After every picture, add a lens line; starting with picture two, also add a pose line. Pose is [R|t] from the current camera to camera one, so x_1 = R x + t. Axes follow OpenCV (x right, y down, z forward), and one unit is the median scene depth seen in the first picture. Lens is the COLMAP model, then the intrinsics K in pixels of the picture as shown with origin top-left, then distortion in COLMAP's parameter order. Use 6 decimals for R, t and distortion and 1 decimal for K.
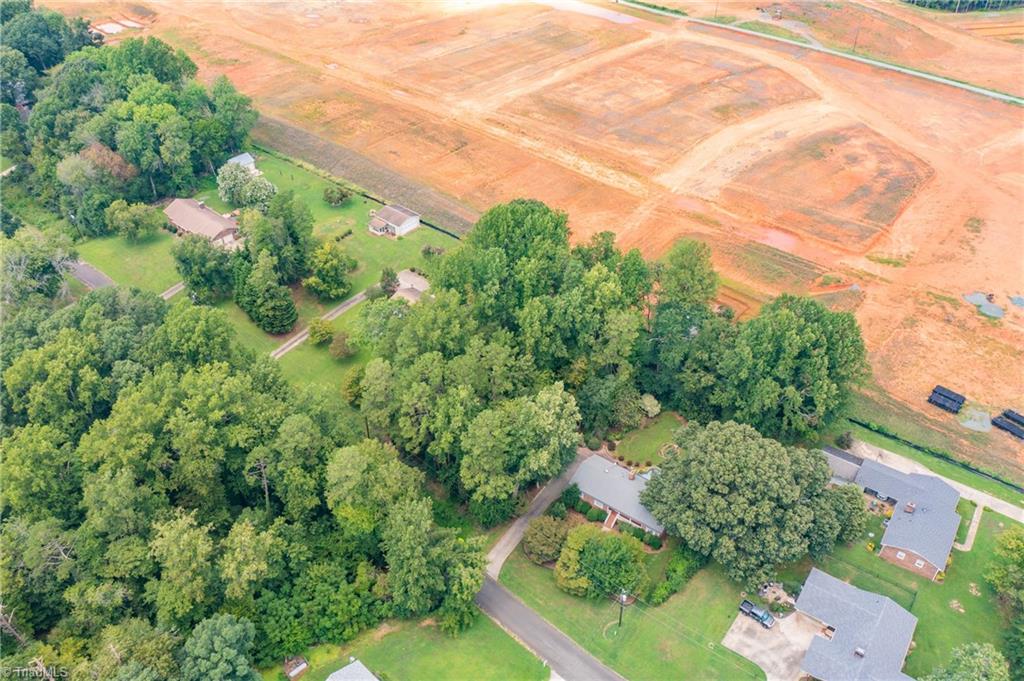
lens RADIAL K [[813.6, 0, 511.3], [0, 813.6, 336.4], [0, 0, 1]] dist [-0.014242, 0.003496]
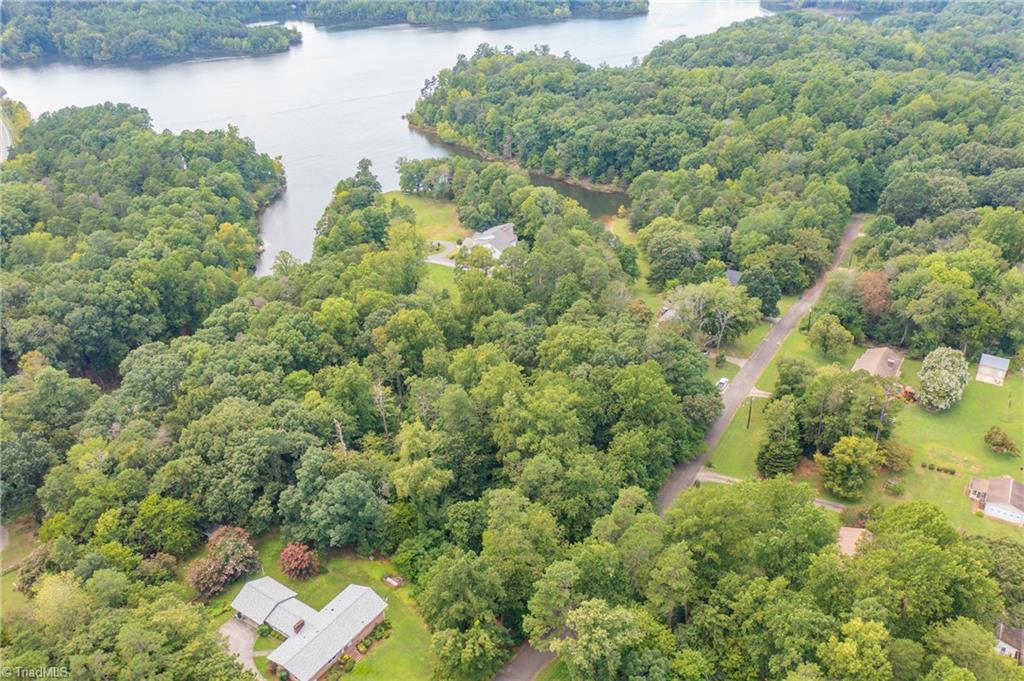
lens RADIAL K [[813.6, 0, 513.5], [0, 813.6, 338.5], [0, 0, 1]] dist [-0.014242, 0.003496]
pose [[0.155186, 0.471941, -0.867865, 0.368104], [-0.607527, 0.738335, 0.292869, -0.190469], [0.778992, 0.481802, 0.401296, 0.244430]]
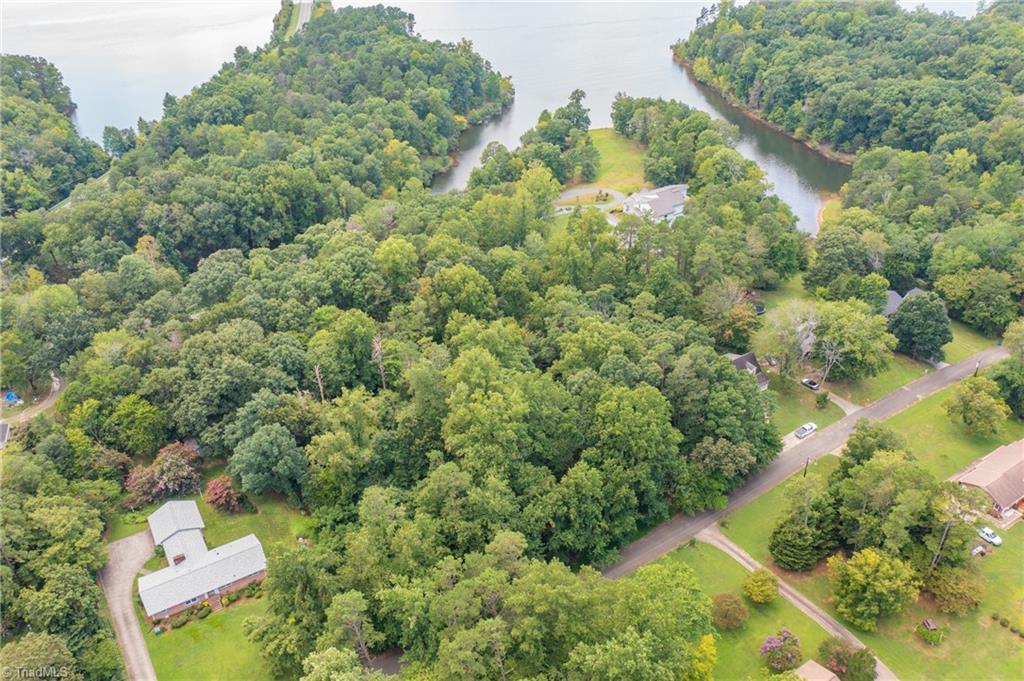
lens RADIAL K [[813.6, 0, 511.8], [0, 813.6, 338.7], [0, 0, 1]] dist [-0.014242, 0.003496]
pose [[-0.278120, 0.535596, -0.797362, 0.250564], [-0.583760, 0.564977, 0.583116, -0.360764], [0.762806, 0.627645, 0.155528, 0.458763]]
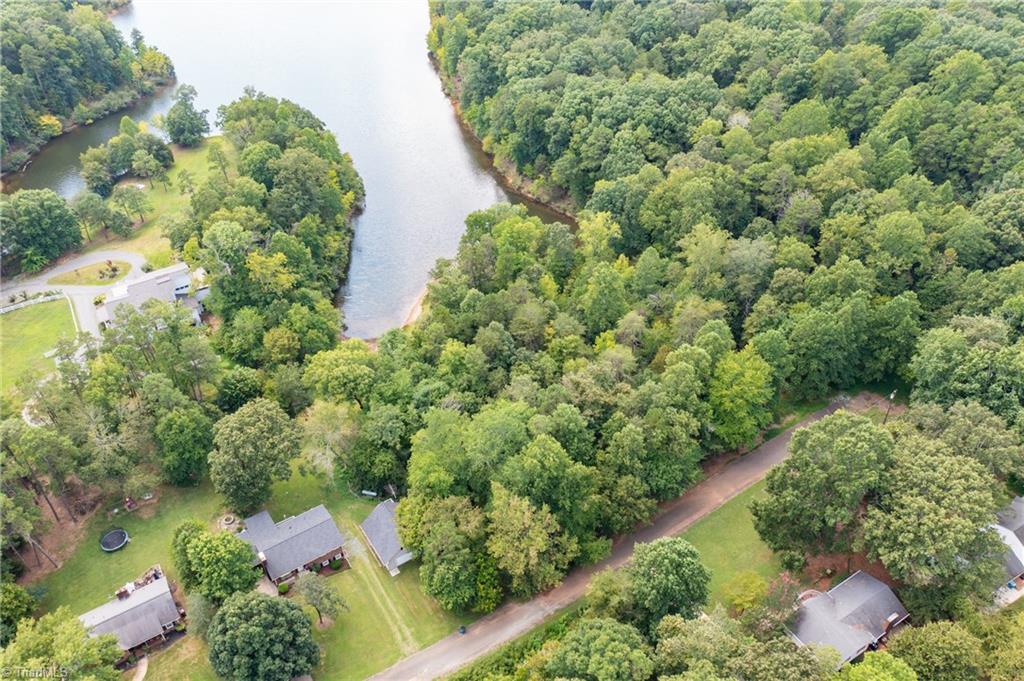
lens RADIAL K [[813.6, 0, 505.3], [0, 813.6, 326.6], [0, 0, 1]] dist [-0.014242, 0.003496]
pose [[-0.287616, 0.612336, -0.736425, -0.379660], [-0.576020, 0.503708, 0.643801, -0.622766], [0.765165, 0.609363, 0.207843, 0.820314]]
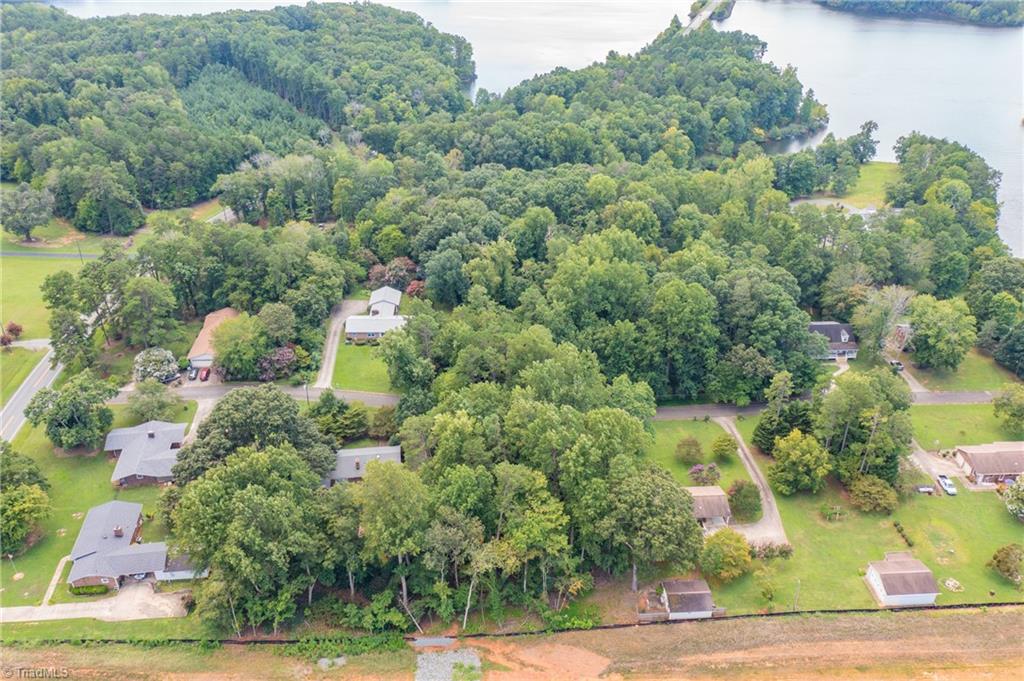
lens RADIAL K [[813.6, 0, 511.9], [0, 813.6, 333.5], [0, 0, 1]] dist [-0.014242, 0.003496]
pose [[-0.721952, 0.350955, -0.596336, 0.396772], [-0.430143, 0.447437, 0.784077, -0.592403], [0.541998, 0.822576, -0.172067, 0.748389]]
